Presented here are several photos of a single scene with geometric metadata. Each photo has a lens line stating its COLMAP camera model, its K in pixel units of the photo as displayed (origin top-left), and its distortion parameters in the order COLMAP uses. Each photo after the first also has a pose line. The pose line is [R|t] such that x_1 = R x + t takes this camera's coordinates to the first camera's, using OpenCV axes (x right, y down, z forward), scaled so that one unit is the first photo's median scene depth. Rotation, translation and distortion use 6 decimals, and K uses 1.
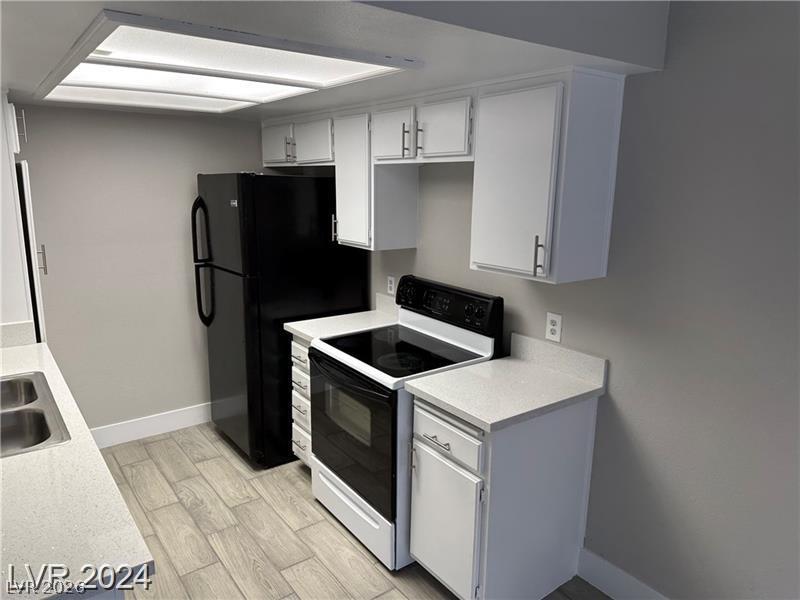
lens RADIAL K [[566.0, 0, 412.3], [0, 566.0, 299.1], [0, 0, 1]] dist [0.093711, -0.121877]
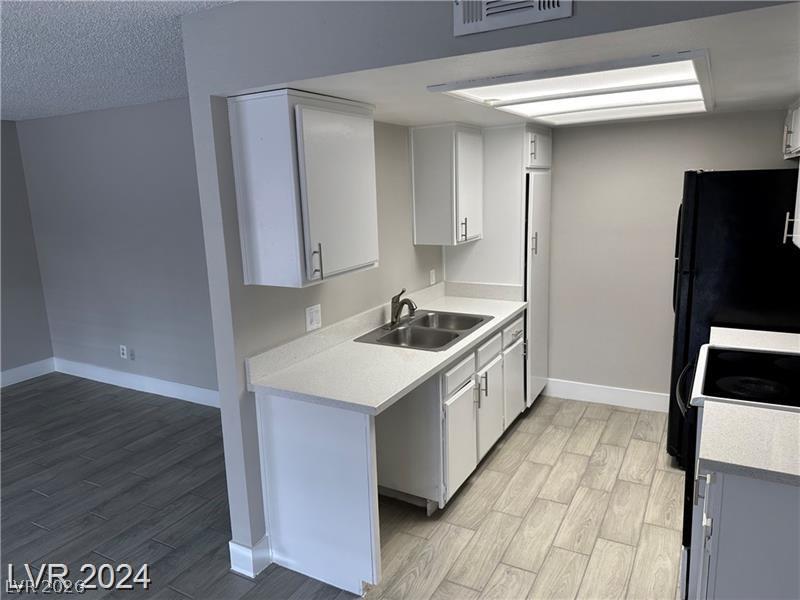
lens RADIAL K [[573.8, 0, 400.0], [0, 573.8, 300.0], [0, 0, 1]] dist [0.154601, -0.253281]
pose [[0.393173, 0.152329, -0.906759, 0.529147], [-0.145680, 0.984045, 0.102145, -0.029097], [0.907851, 0.091936, 0.409091, 0.148768]]
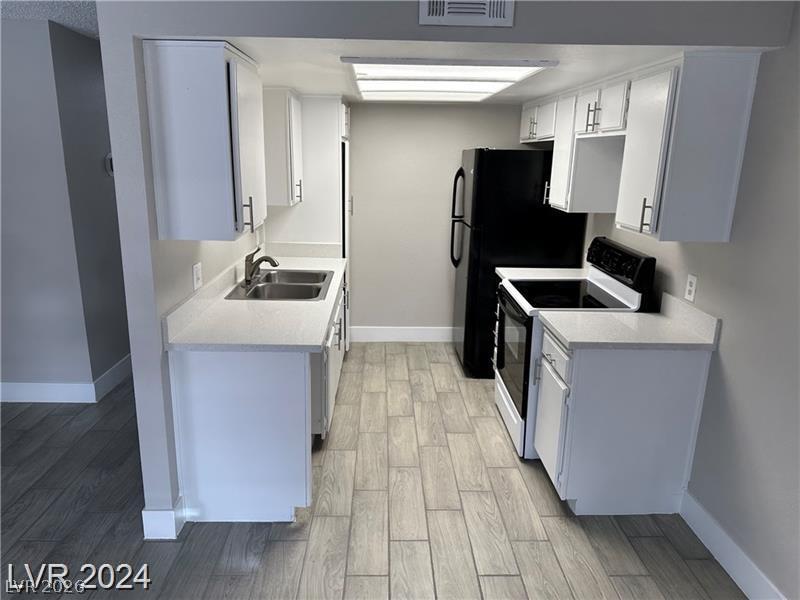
lens RADIAL K [[573.8, 0, 400.0], [0, 573.8, 300.0], [0, 0, 1]] dist [0.154601, -0.253281]
pose [[0.811588, 0.145532, -0.565814, 0.405580], [-0.126158, 0.989284, 0.073495, 0.055939], [0.570447, 0.011735, 0.821251, -0.220702]]
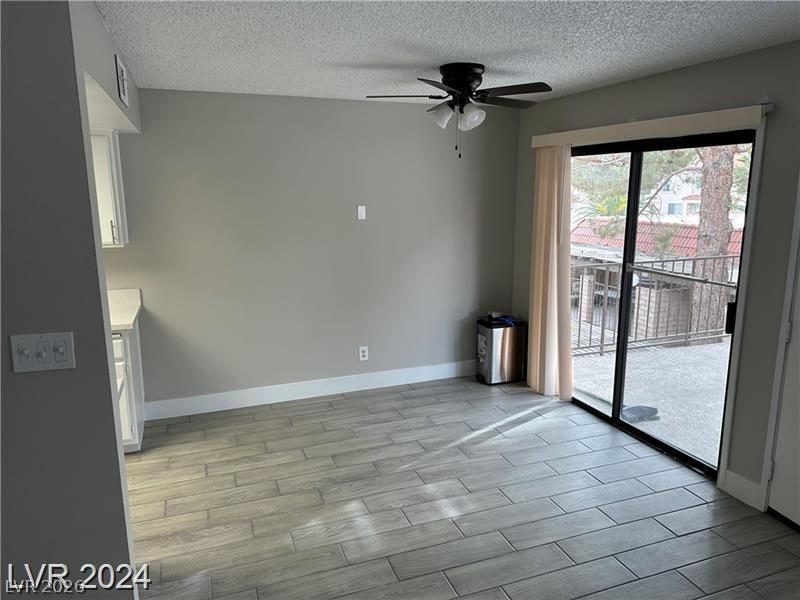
lens RADIAL K [[573.8, 0, 400.0], [0, 573.8, 300.0], [0, 0, 1]] dist [0.154601, -0.253281]
pose [[0.288753, -0.204820, 0.935238, -0.989068], [0.205816, 0.967289, 0.148294, 0.031619], [-0.935020, 0.149666, 0.321462, -0.301721]]
